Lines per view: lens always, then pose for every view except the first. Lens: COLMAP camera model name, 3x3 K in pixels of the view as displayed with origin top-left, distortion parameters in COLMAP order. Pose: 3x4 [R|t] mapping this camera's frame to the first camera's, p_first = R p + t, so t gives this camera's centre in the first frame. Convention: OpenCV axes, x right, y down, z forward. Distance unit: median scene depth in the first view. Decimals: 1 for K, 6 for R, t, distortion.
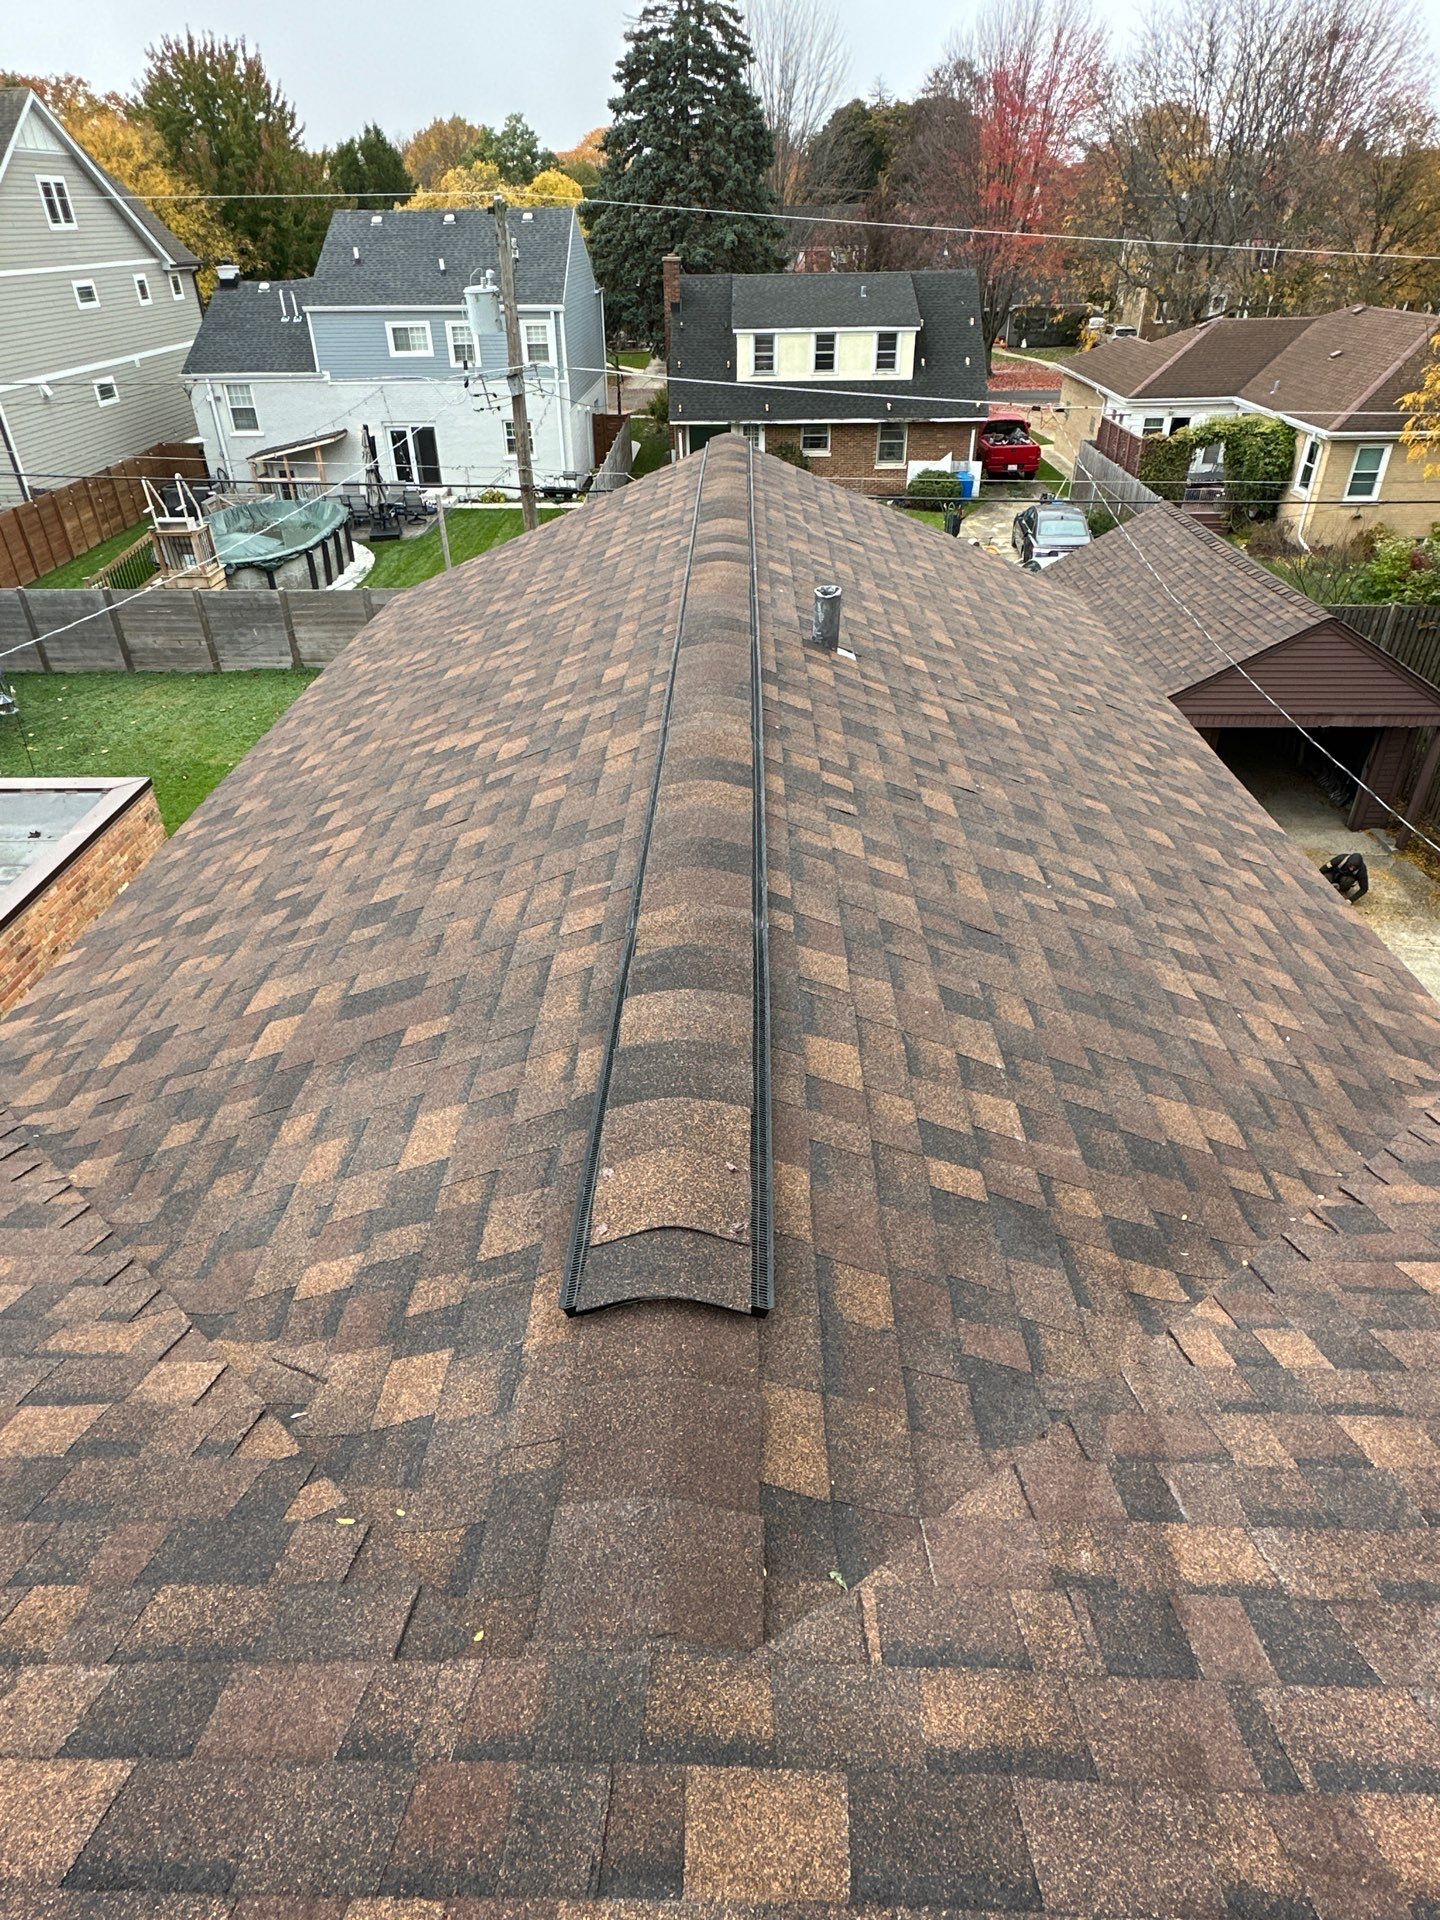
lens RADIAL K [[1129.6, 0, 722.2], [0, 1129.6, 958.7], [0, 0, 1]] dist [-0.014976, 0.004631]
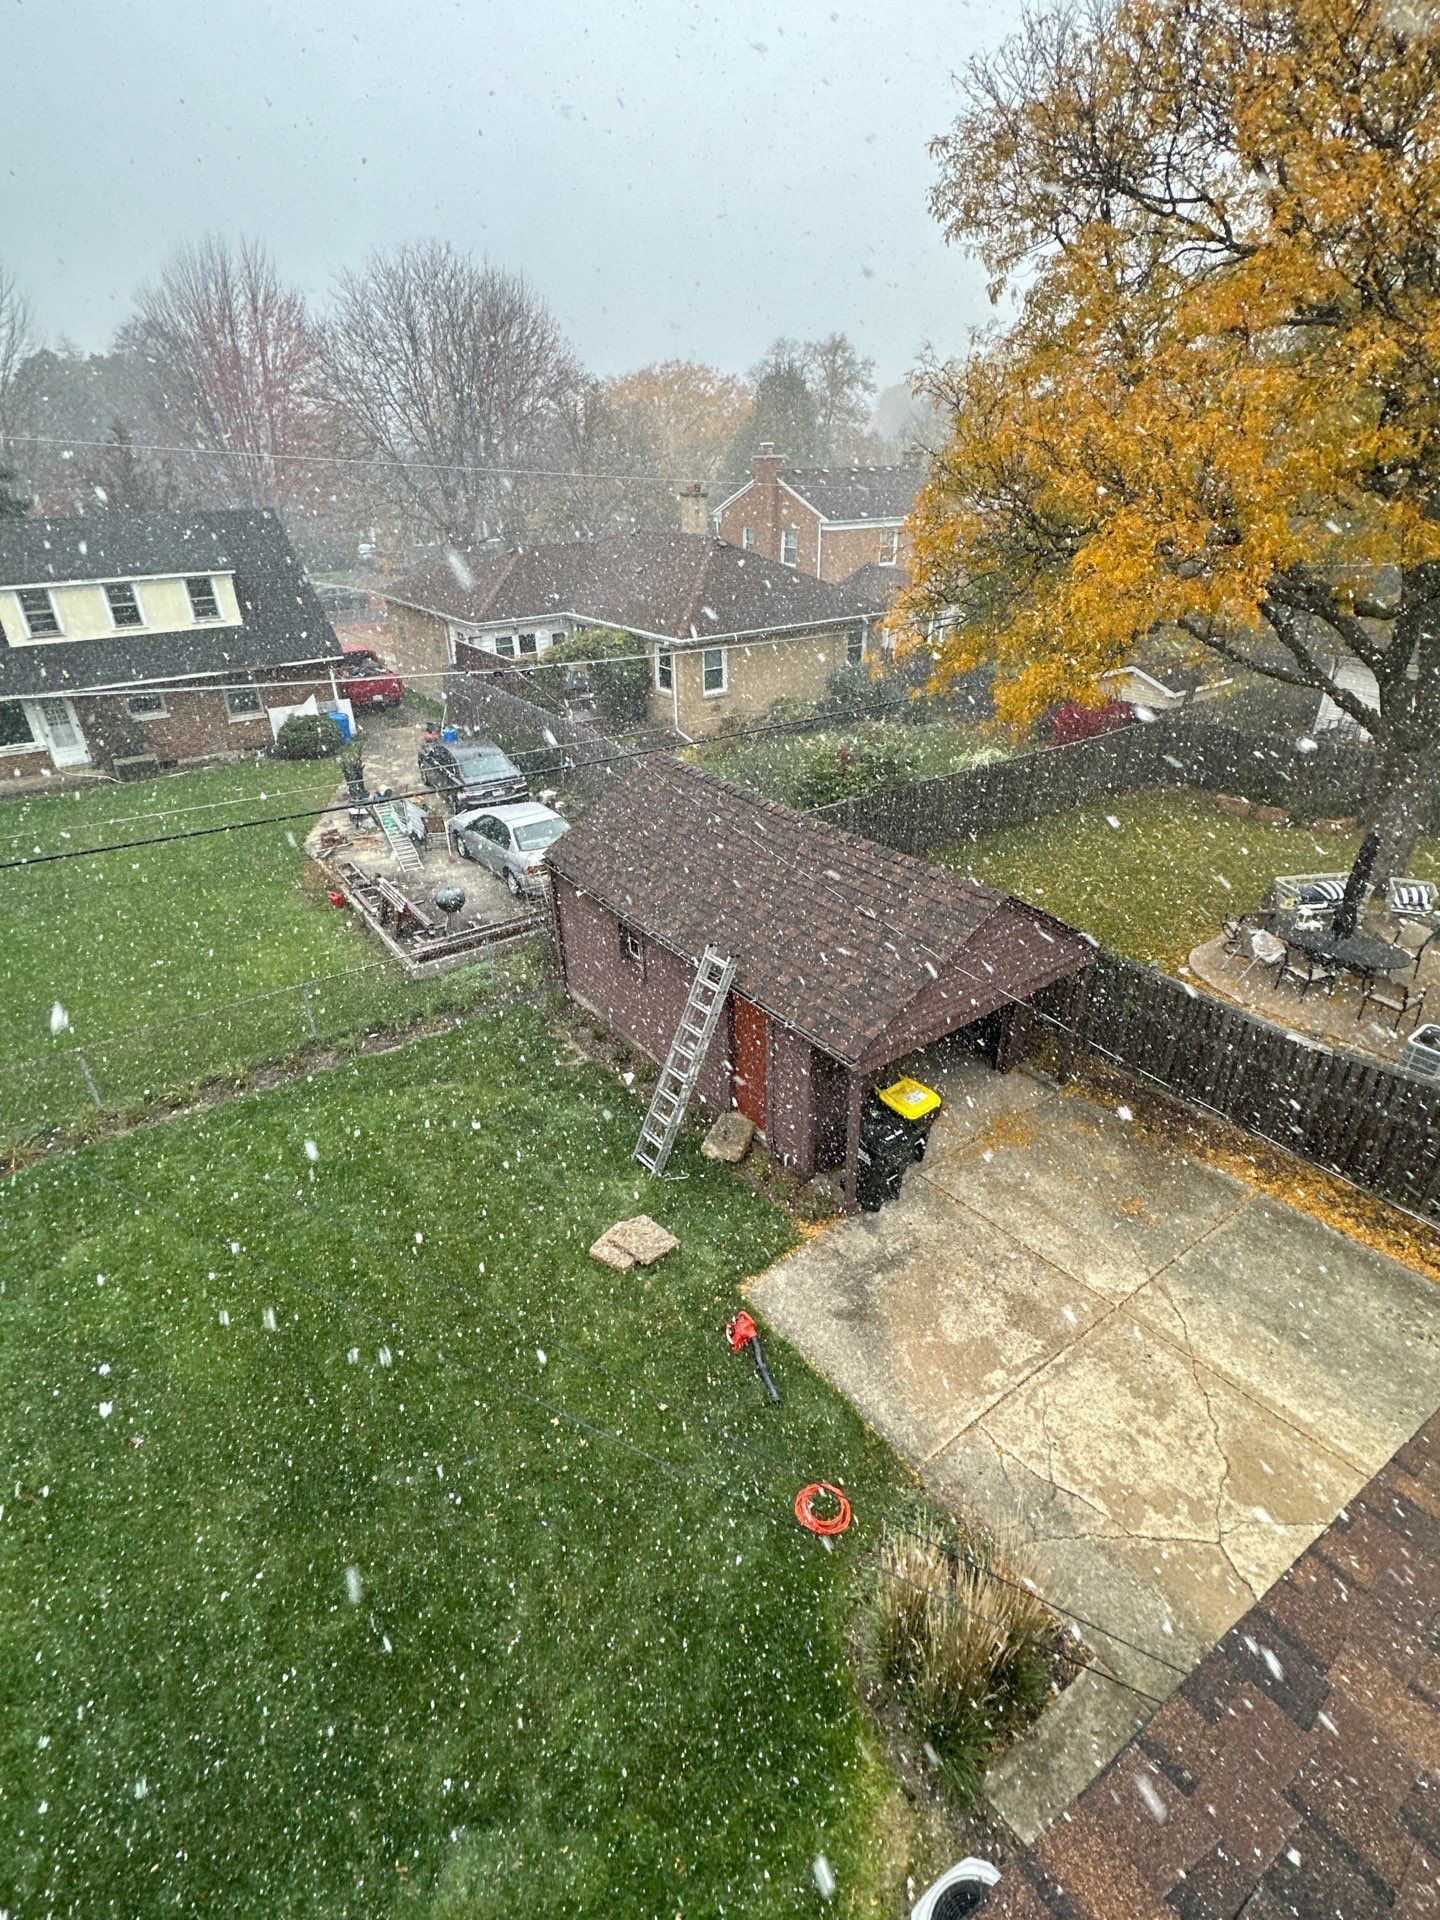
lens RADIAL K [[905.7, 0, 724.7], [0, 905.7, 957.2], [0, 0, 1]] dist [-0.004508, -0.000466]
pose [[0.786079, -0.291756, 0.544939, -0.001880], [0.336683, 0.941439, 0.018370, -0.139968], [-0.518386, 0.169032, 0.838275, 0.223811]]
